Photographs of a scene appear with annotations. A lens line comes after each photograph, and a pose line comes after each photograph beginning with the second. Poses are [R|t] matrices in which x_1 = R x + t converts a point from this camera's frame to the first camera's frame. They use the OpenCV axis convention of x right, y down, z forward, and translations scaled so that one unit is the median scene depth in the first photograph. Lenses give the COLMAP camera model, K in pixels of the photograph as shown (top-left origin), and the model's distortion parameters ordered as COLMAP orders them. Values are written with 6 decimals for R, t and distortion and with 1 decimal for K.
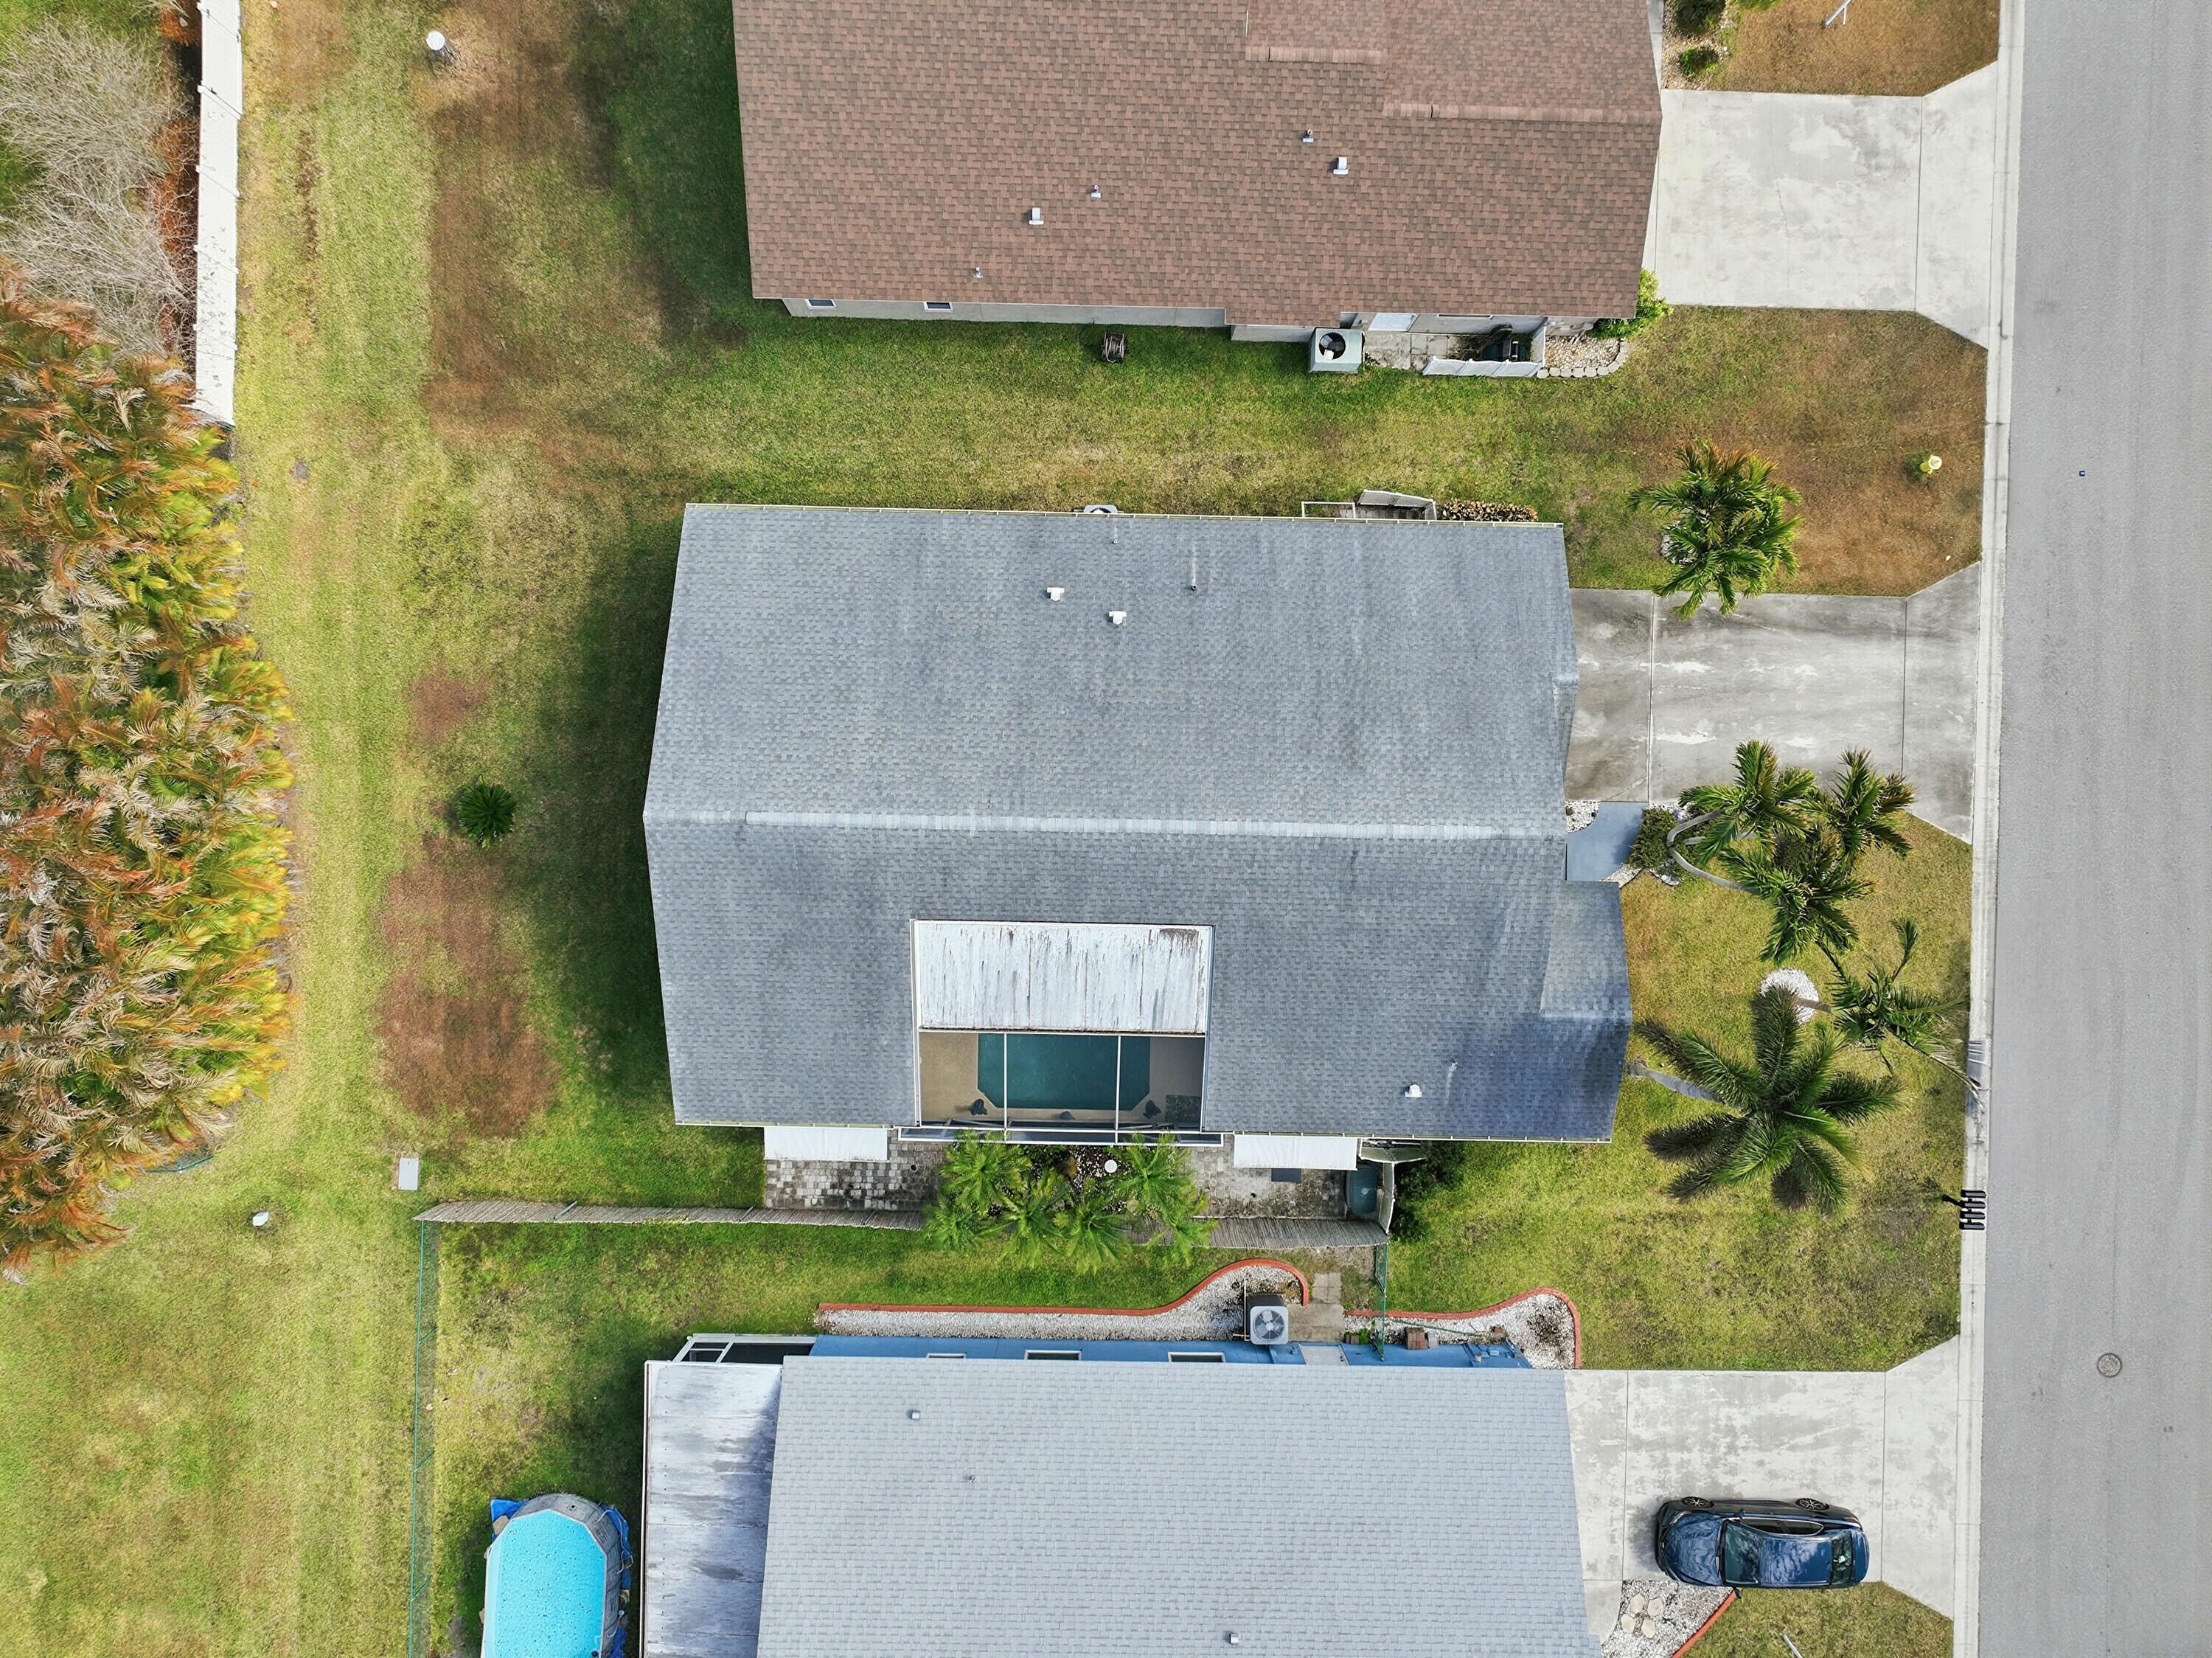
lens RADIAL K [[1550.5, 0, 1100.6], [0, 1550.5, 827.3], [0, 0, 1]] dist [0.000057, 0.012654]
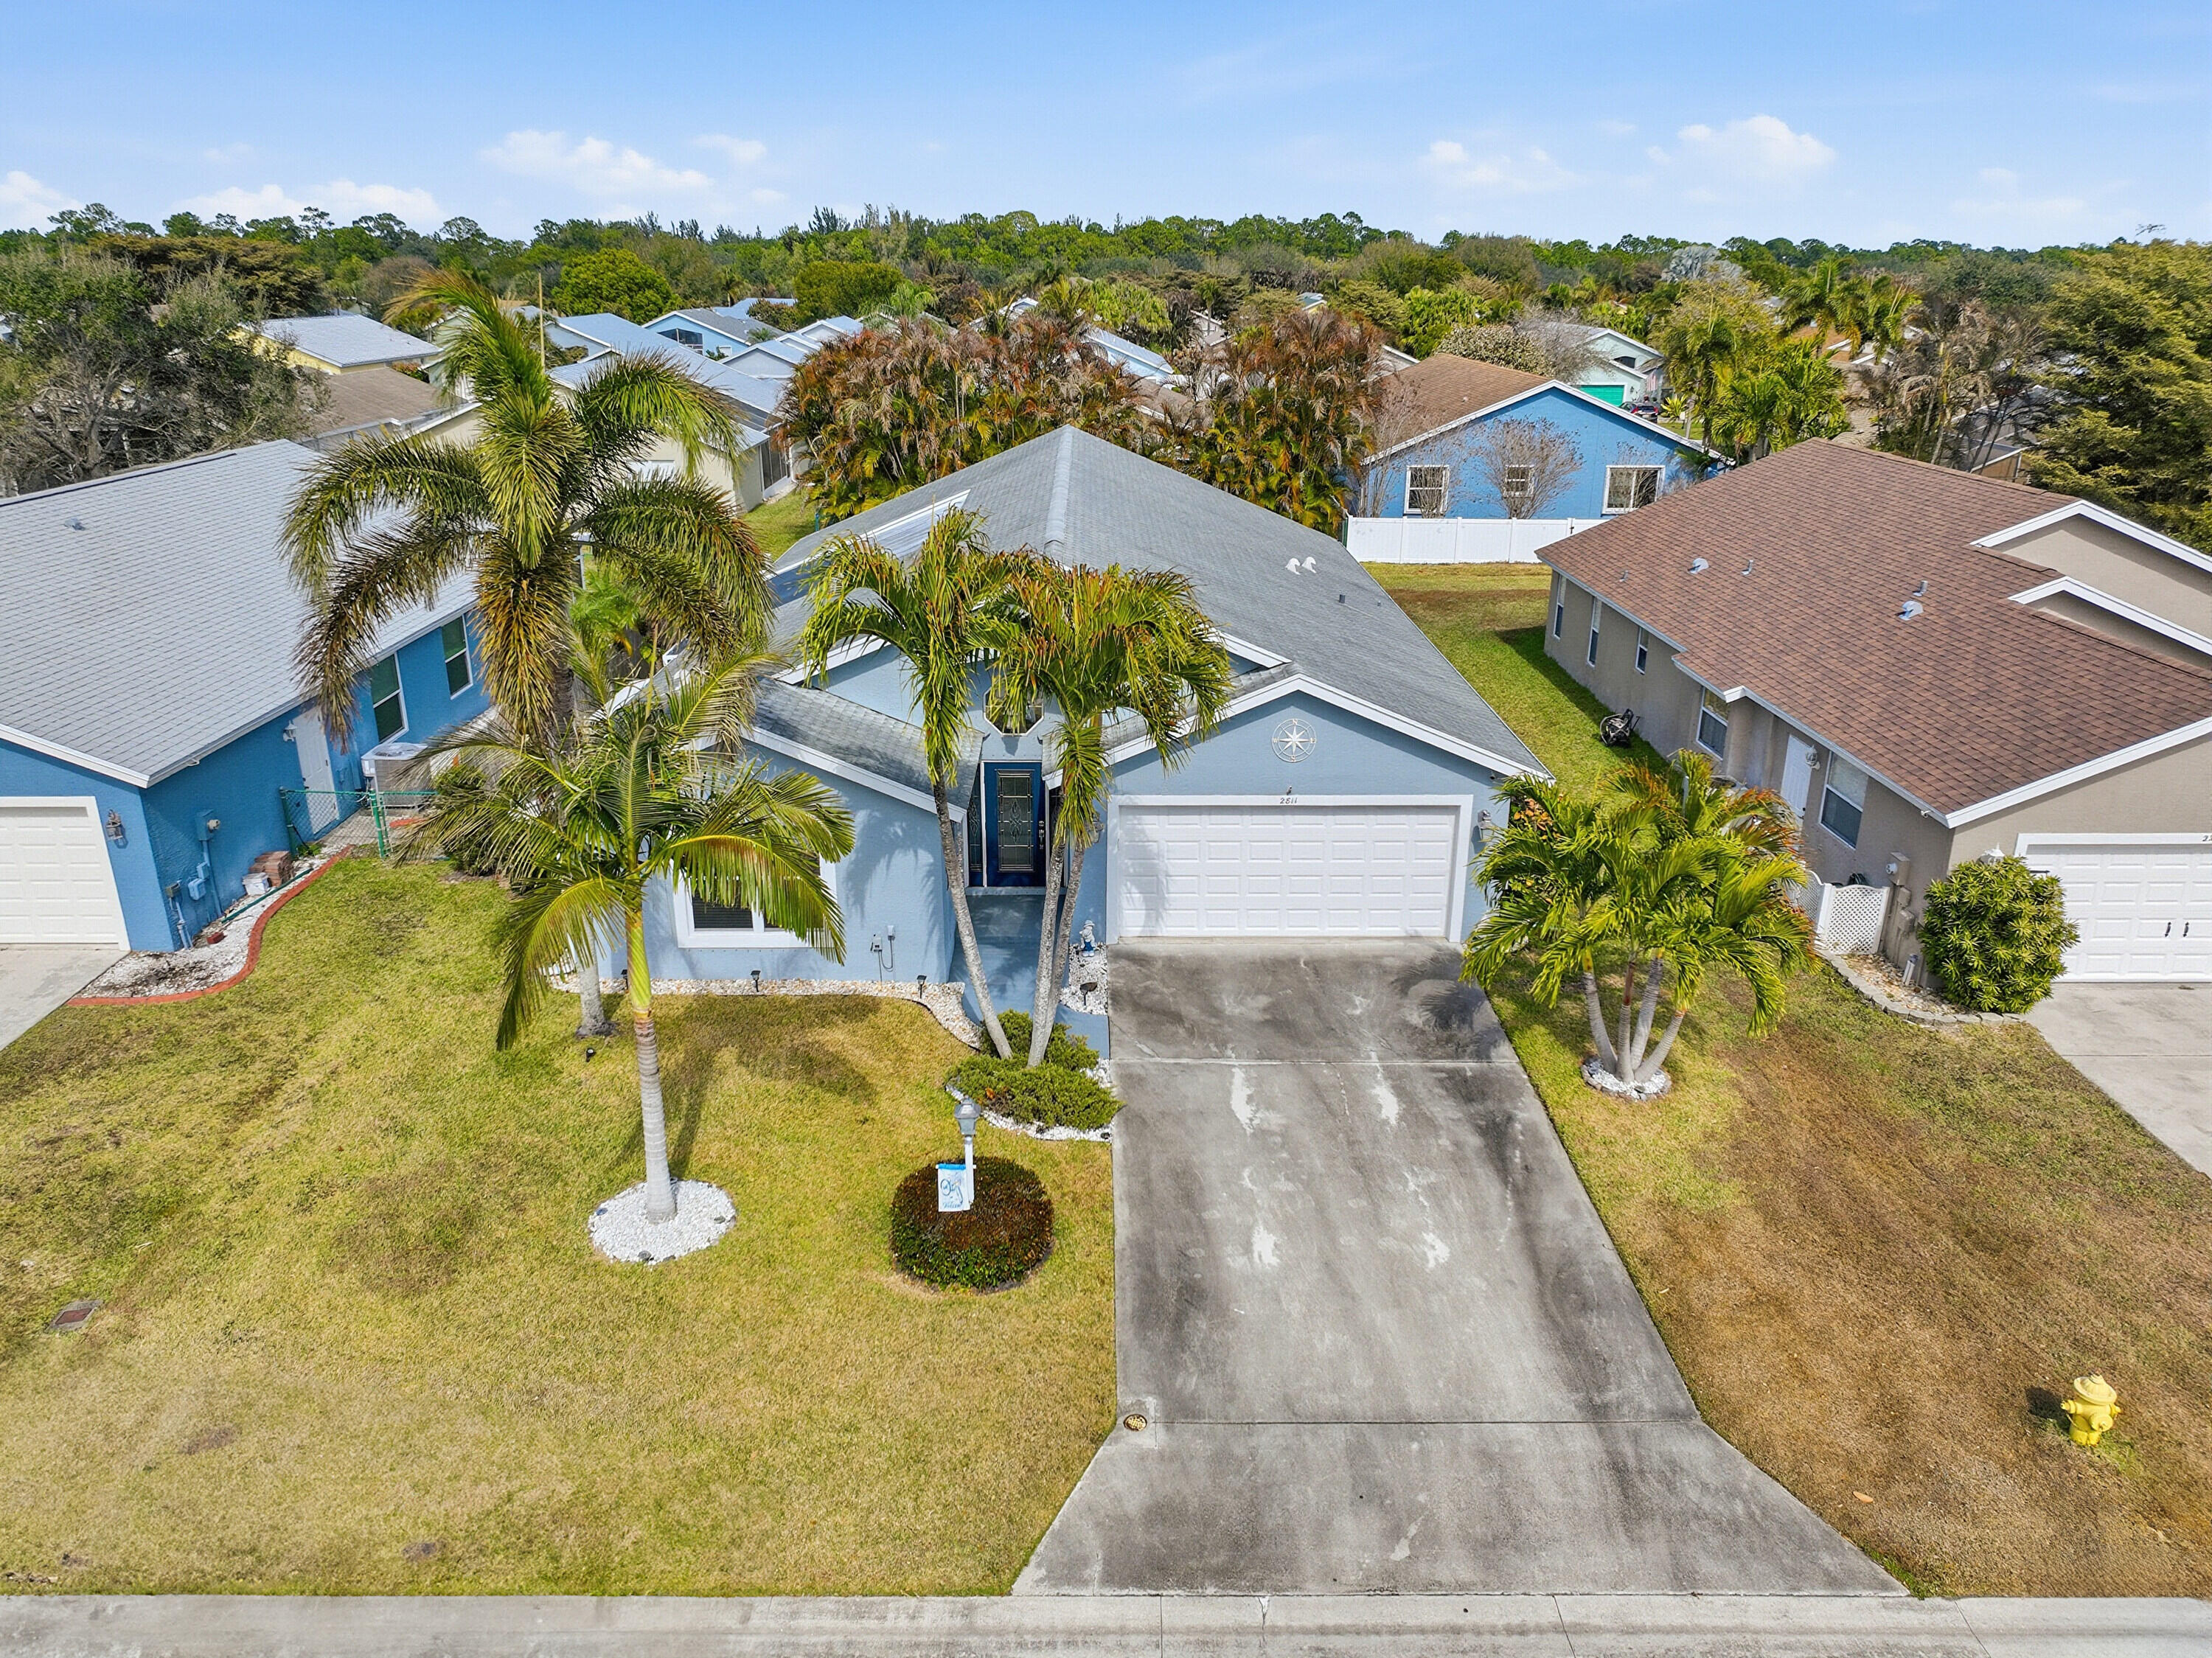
lens RADIAL K [[1550.2, 0, 1101.5], [0, 1550.2, 826.7], [0, 0, 1]] dist [0.000057, 0.012654]
pose [[0.030157, 0.331940, -0.942818, 0.822199], [-0.999477, -0.000966, -0.032310, 0.003058], [-0.011636, 0.943300, 0.331738, 0.764519]]
